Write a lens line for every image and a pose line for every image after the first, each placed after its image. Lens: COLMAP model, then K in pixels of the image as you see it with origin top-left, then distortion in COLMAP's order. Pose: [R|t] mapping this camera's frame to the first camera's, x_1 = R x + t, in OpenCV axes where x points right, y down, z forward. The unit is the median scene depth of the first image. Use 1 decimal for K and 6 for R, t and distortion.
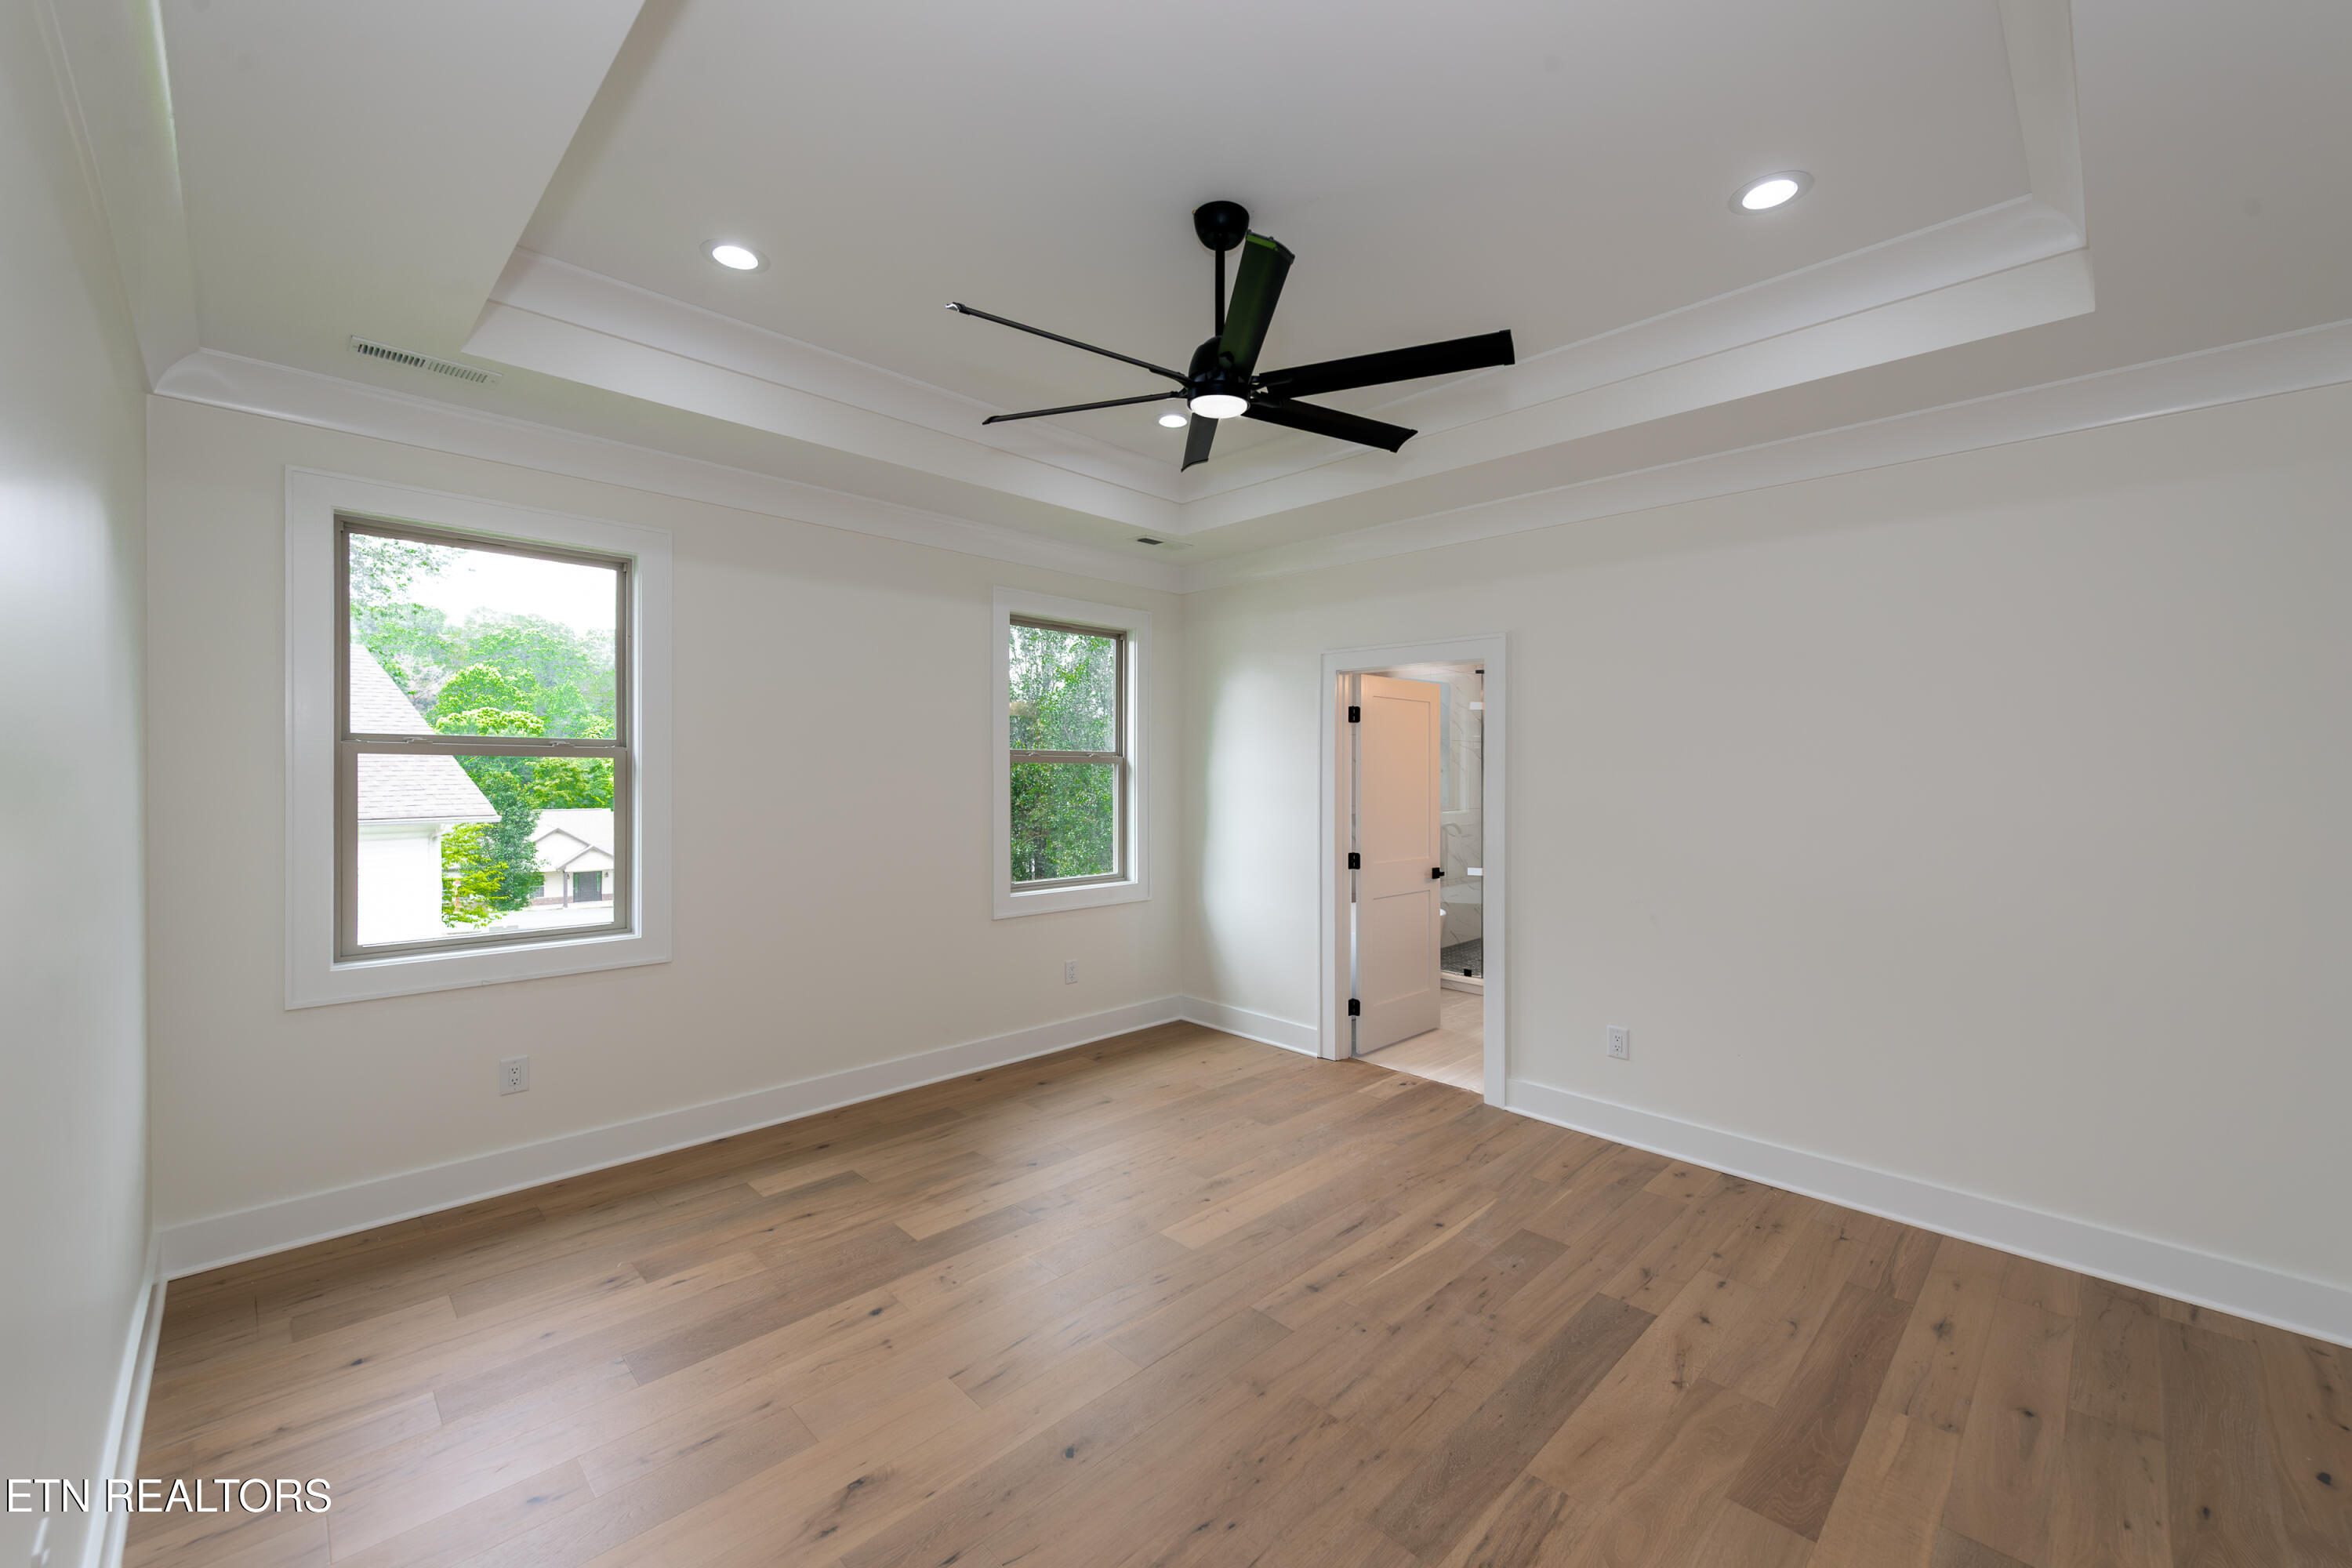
lens RADIAL K [[942.8, 0, 1188.3], [0, 942.8, 780.0], [0, 0, 1]] dist [0.004297, -0.001537]
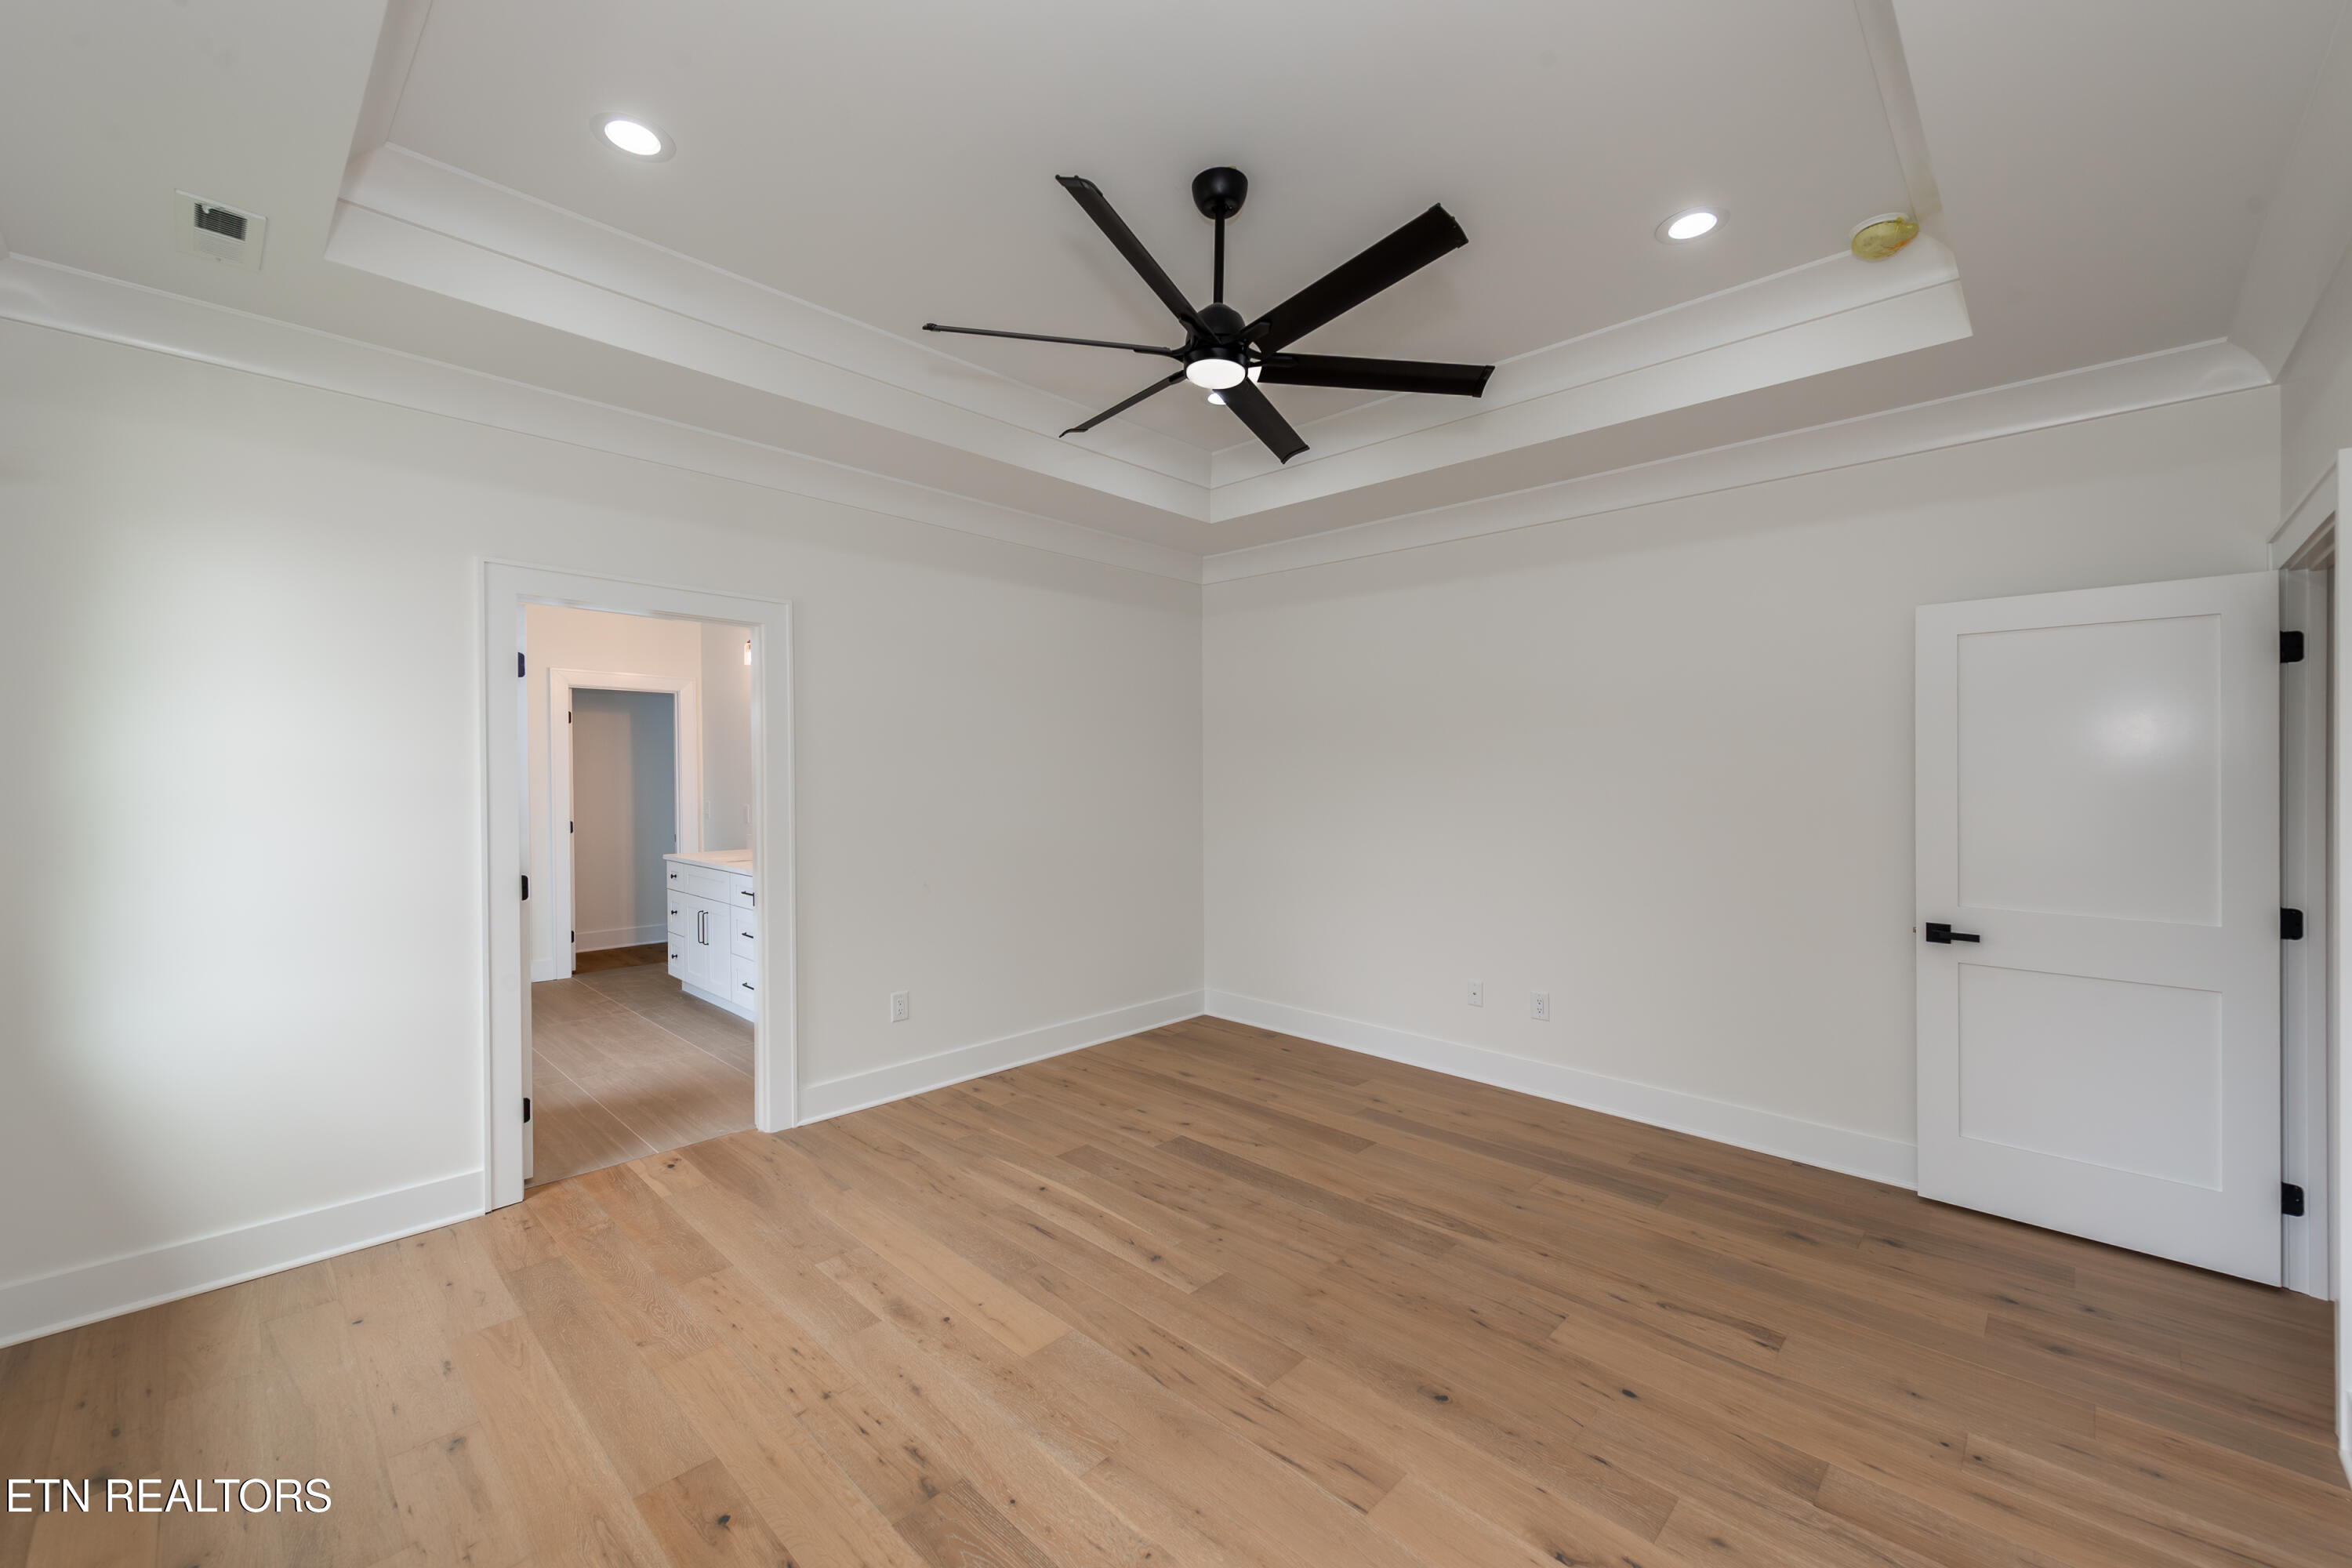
lens RADIAL K [[942.8, 0, 1188.5], [0, 942.8, 772.3], [0, 0, 1]] dist [0.004297, -0.001537]
pose [[-0.039130, -0.008739, 0.999196, -0.796228], [0.010010, 0.999908, 0.009137, 0.010066], [-0.999184, 0.010360, -0.039039, 0.912233]]
